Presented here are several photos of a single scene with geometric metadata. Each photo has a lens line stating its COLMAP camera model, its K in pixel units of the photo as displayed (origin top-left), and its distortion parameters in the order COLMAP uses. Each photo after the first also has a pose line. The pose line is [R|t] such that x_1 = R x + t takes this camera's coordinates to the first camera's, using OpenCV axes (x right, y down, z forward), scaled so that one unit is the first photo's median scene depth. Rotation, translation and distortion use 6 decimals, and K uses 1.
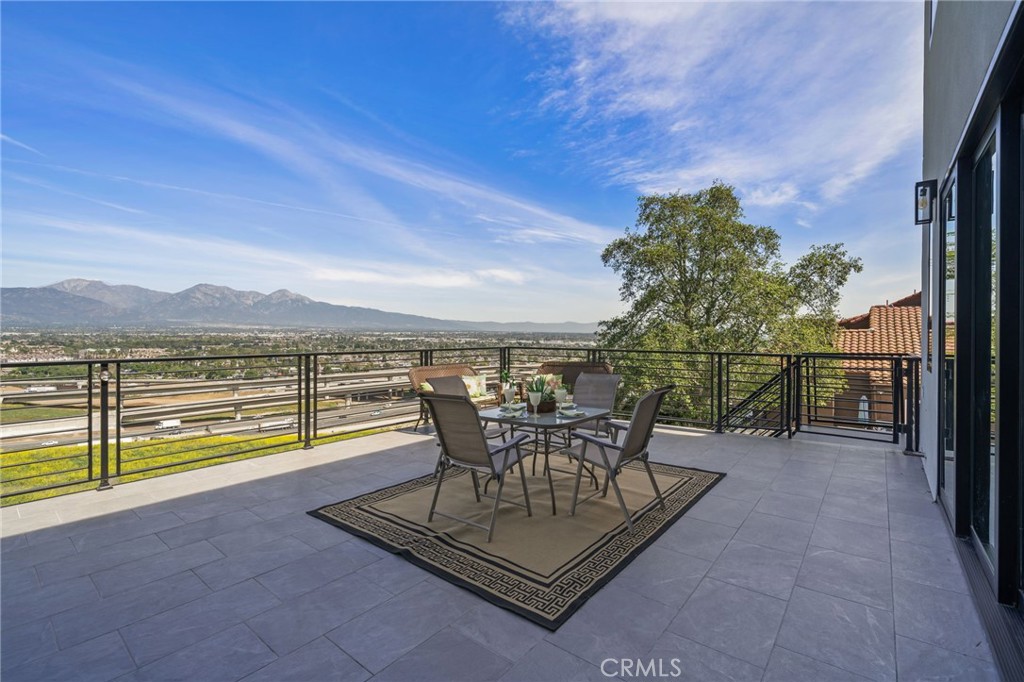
lens RADIAL K [[440.2, 0, 511.0], [0, 440.2, 333.2], [0, 0, 1]] dist [-0.000803, -0.000178]
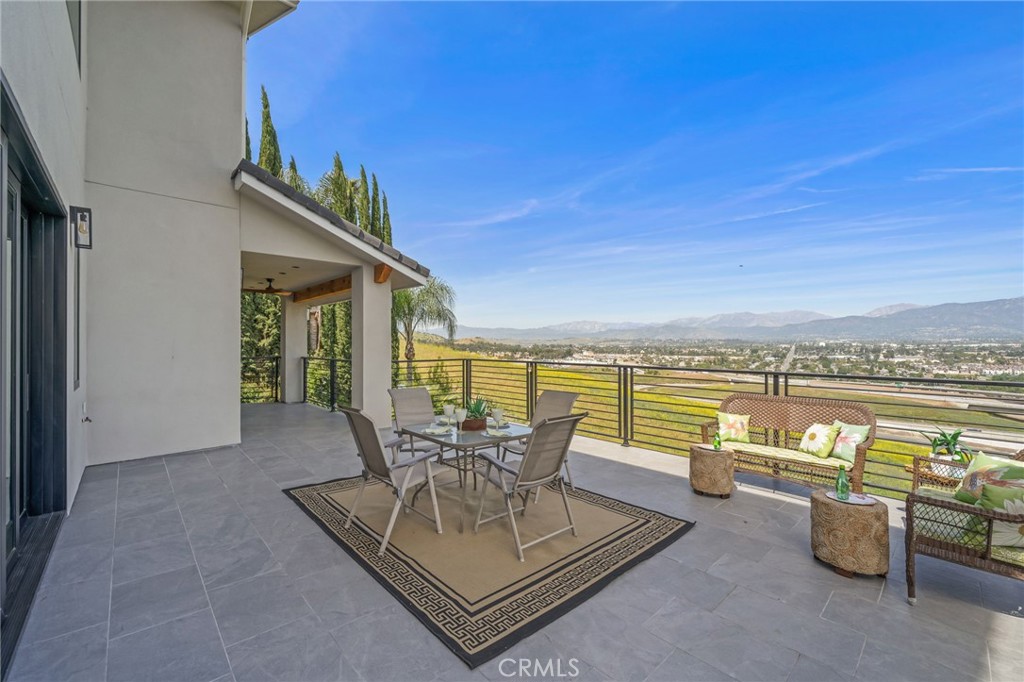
lens RADIAL K [[421.6, 0, 512.0], [0, 421.6, 341.0], [0, 0, 1]] dist [-0.000464, 0.000049]
pose [[-0.129322, -0.007834, -0.991572, 0.713031], [0.000270, 0.999968, -0.007935, -0.012382], [0.991603, -0.001294, -0.129316, 0.850038]]
